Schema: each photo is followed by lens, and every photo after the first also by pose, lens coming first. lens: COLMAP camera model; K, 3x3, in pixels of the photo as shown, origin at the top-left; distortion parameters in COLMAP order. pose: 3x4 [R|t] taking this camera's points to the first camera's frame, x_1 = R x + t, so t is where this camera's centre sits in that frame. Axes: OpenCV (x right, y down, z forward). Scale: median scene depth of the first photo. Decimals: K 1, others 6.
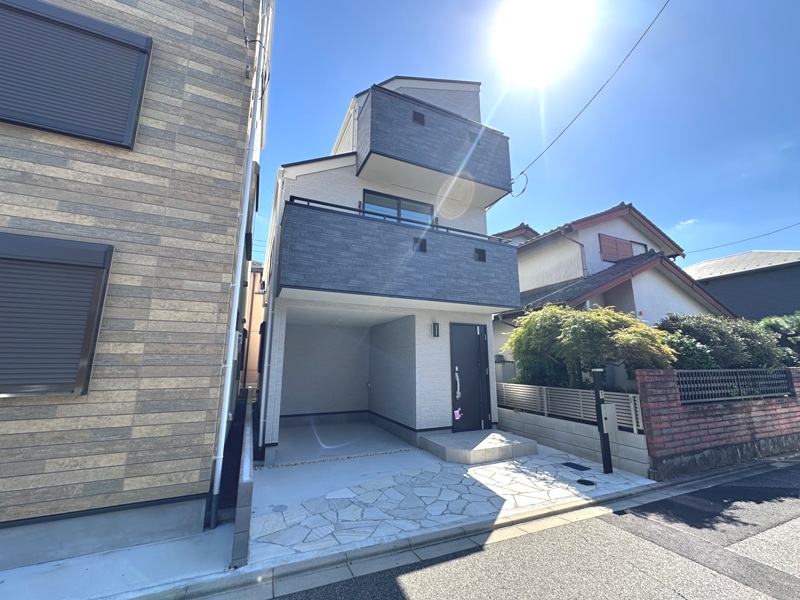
lens RADIAL K [[320.9, 0, 400.0], [0, 320.9, 300.0], [0, 0, 1]] dist [-0.003237, 0.000015]
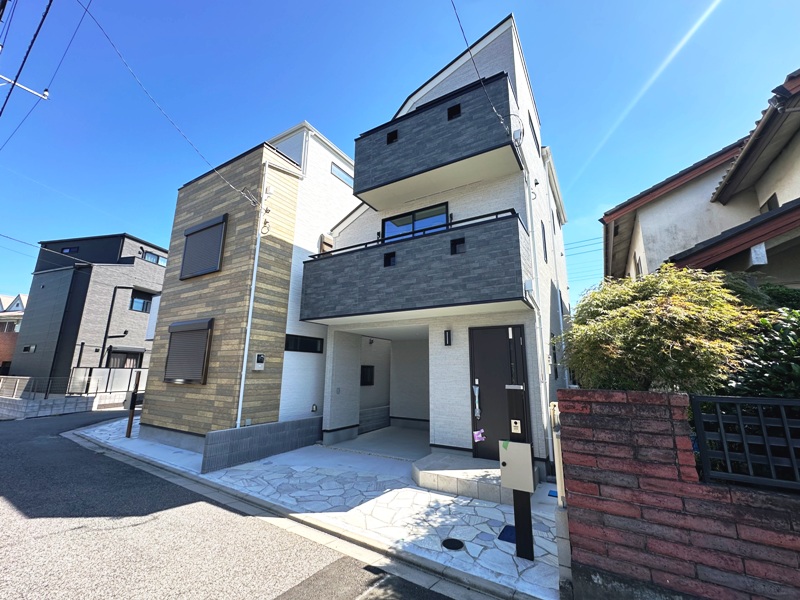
lens RADIAL K [[332.4, 0, 397.3], [0, 332.4, 299.8], [0, 0, 1]] dist [-0.002832, 0.000741]
pose [[0.560690, -0.170944, -0.810188, 1.183032], [0.146838, 0.983477, -0.105888, 0.095550], [0.814902, -0.059596, 0.576527, 0.499662]]
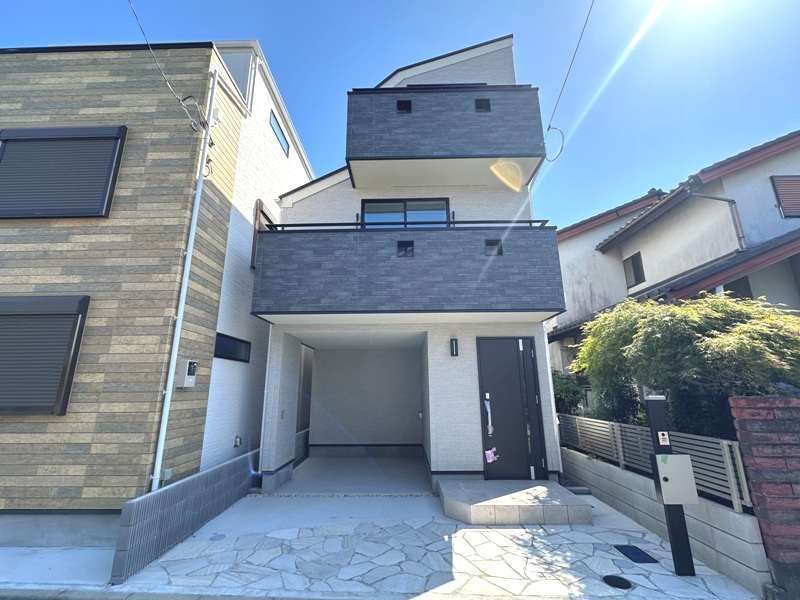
lens RADIAL K [[351.4, 0, 396.4], [0, 351.4, 302.2], [0, 0, 1]] dist [-0.003220, 0.000149]
pose [[0.899089, -0.112196, -0.423144, 0.536029], [0.090065, 0.993329, -0.072012, 0.044111], [0.428401, 0.026634, 0.903196, 0.190929]]
